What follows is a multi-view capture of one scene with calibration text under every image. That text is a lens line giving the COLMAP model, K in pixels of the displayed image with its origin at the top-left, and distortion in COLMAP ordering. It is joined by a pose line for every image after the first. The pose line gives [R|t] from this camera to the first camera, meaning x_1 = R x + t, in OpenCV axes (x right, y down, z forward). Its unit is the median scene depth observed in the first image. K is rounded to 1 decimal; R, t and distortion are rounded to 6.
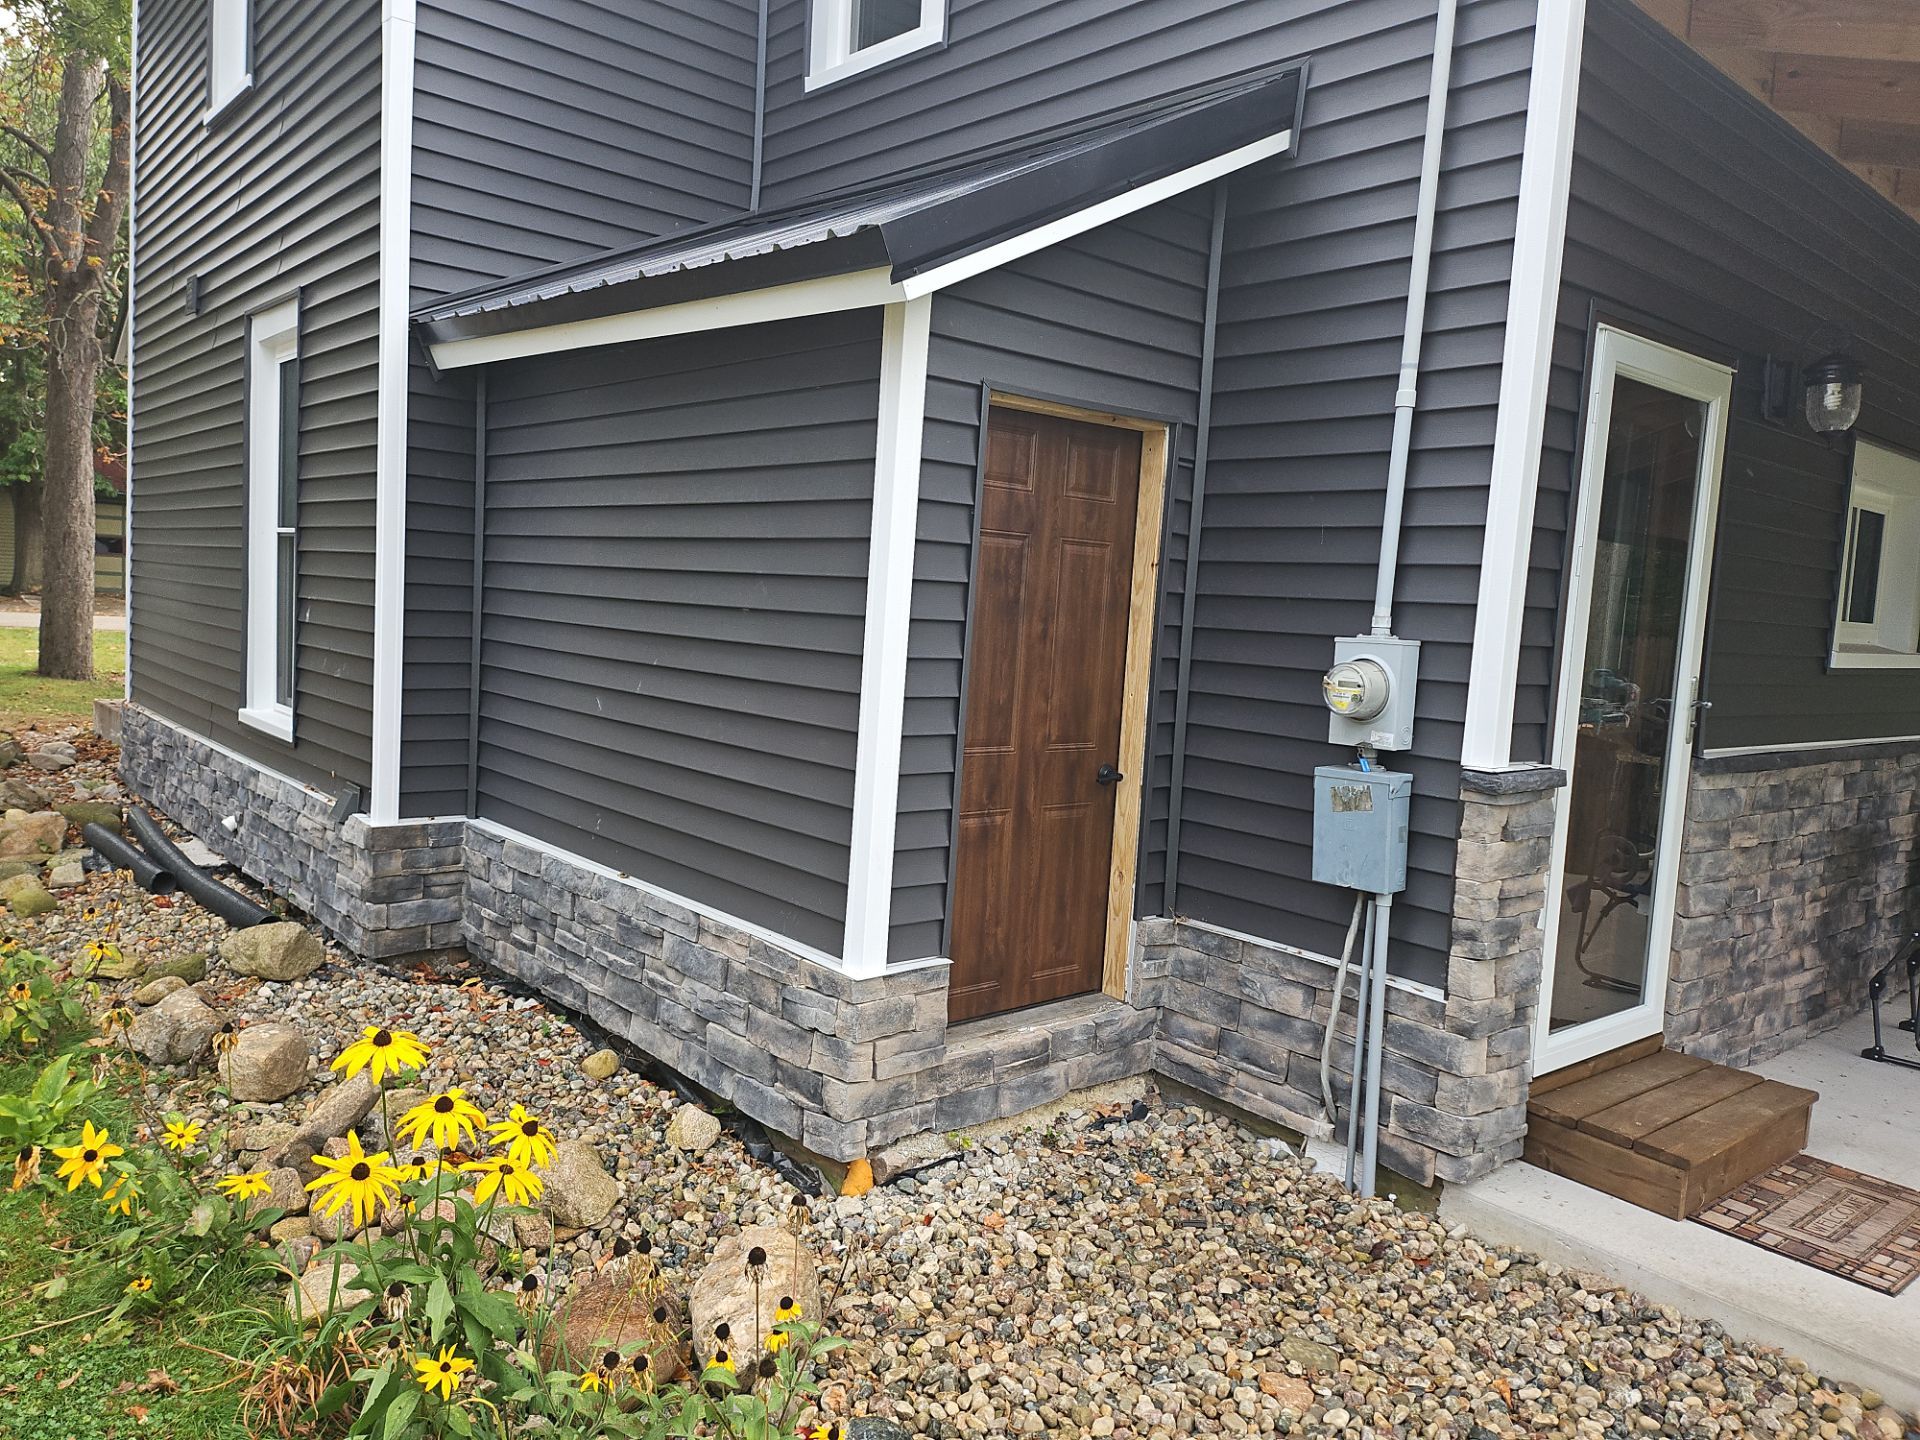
lens RADIAL K [[1358.9, 0, 962.7], [0, 1358.9, 730.6], [0, 0, 1]] dist [0.073732, -0.092235]
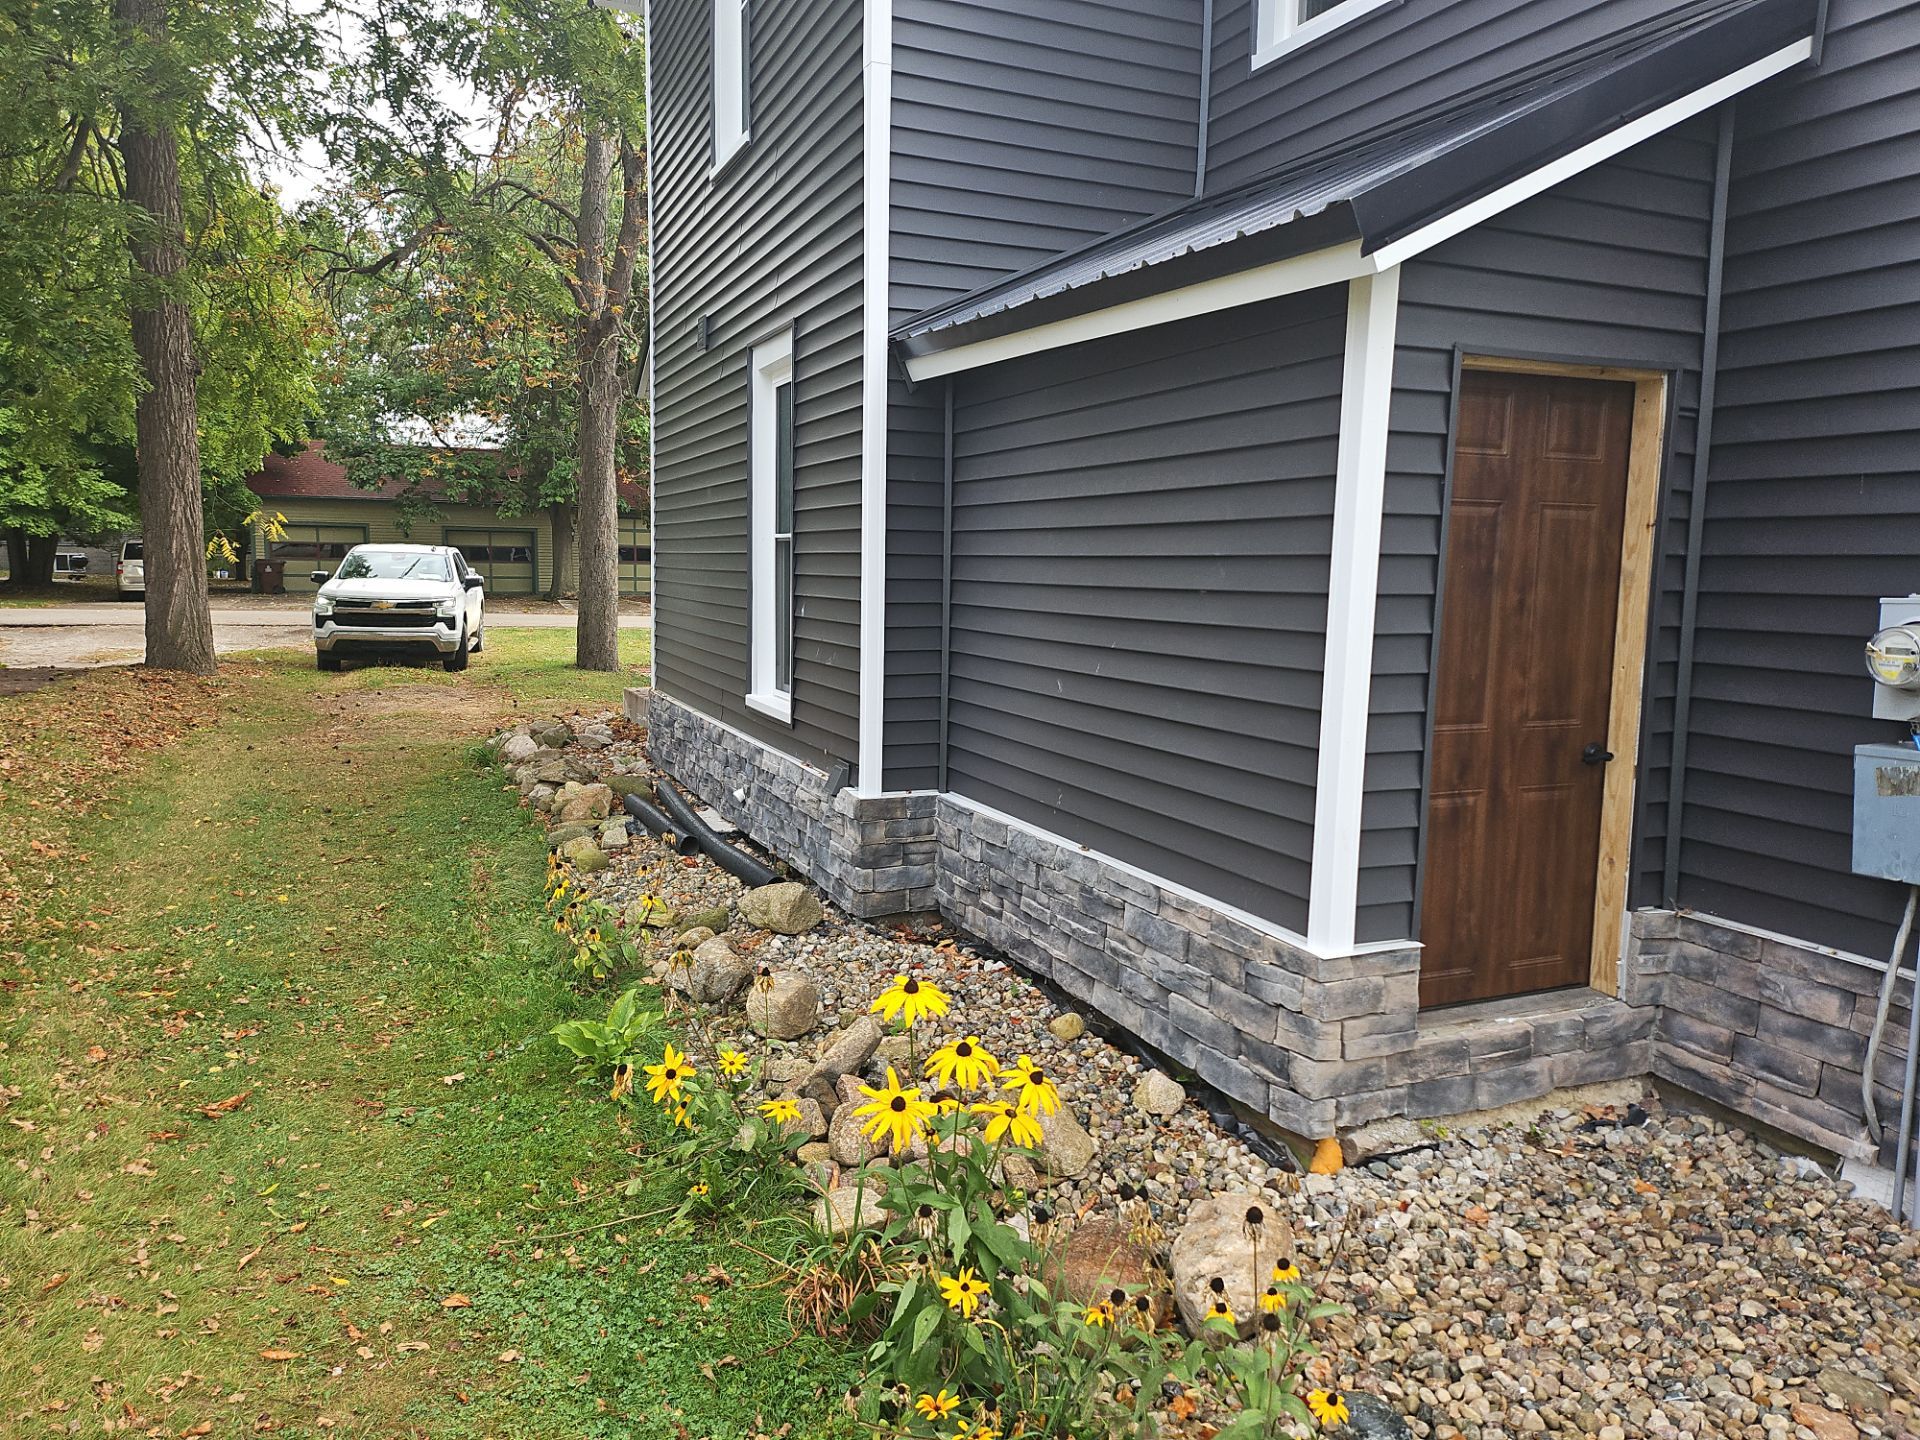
lens RADIAL K [[1354.1, 0, 967.8], [0, 1354.1, 717.1], [0, 0, 1]] dist [0.086155, -0.105548]
pose [[0.953731, -0.007622, -0.300563, -0.021671], [0.009382, 0.999946, 0.004414, -0.000803], [0.300513, -0.007029, 0.953752, -0.027007]]
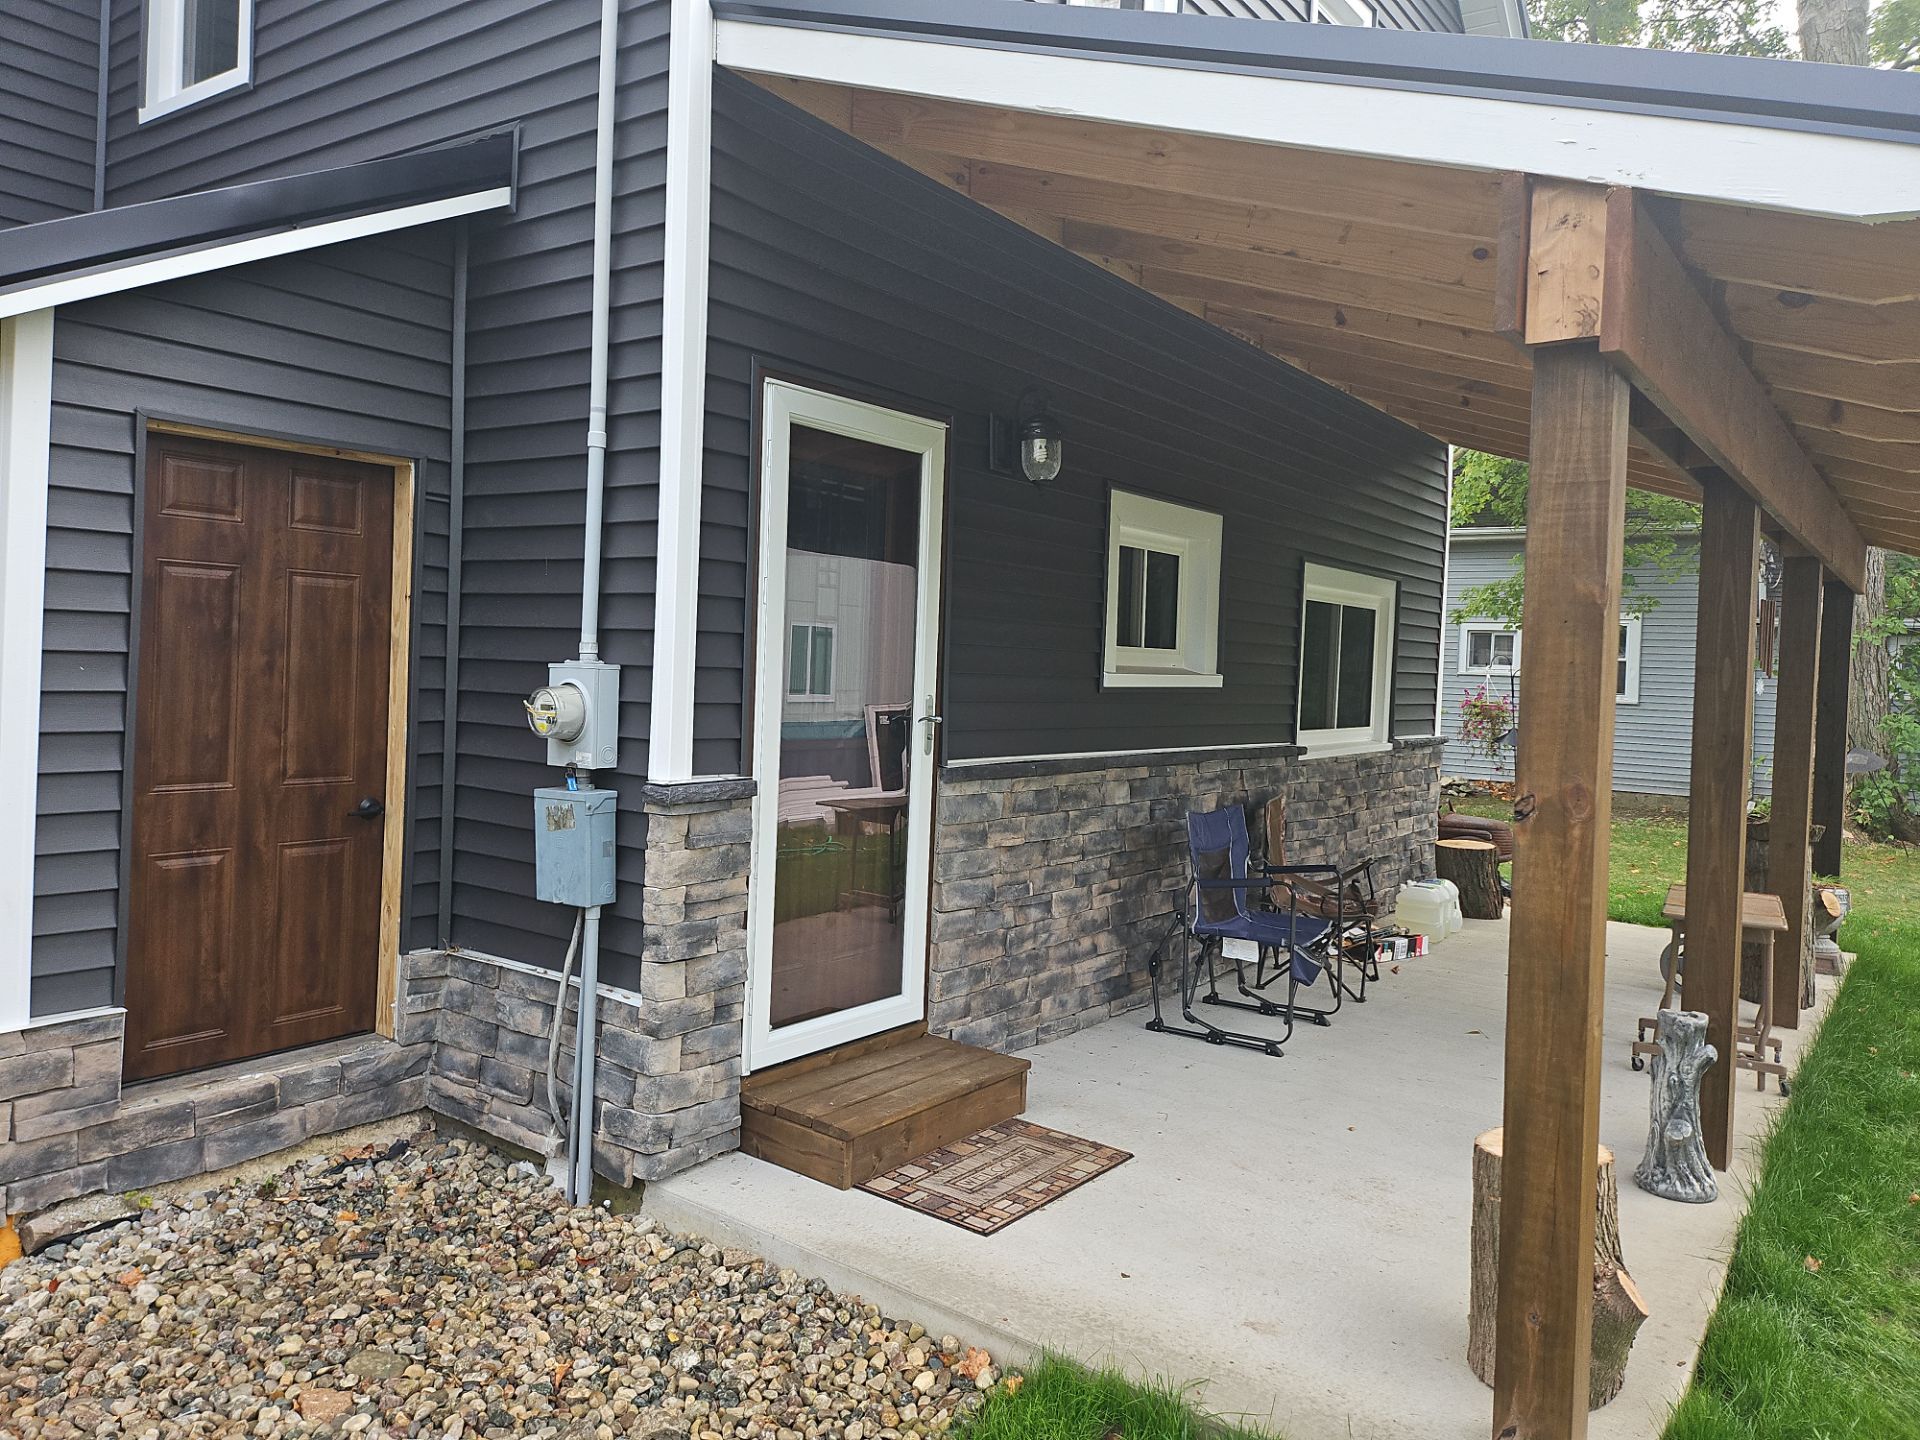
lens RADIAL K [[1355.2, 0, 998.8], [0, 1355.2, 696.3], [0, 0, 1]] dist [0.079499, -0.088531]
pose [[0.969316, -0.025274, 0.244516, 0.330807], [0.040368, 0.997562, -0.056917, 0.028445], [-0.242481, 0.065041, 0.967973, -0.087074]]
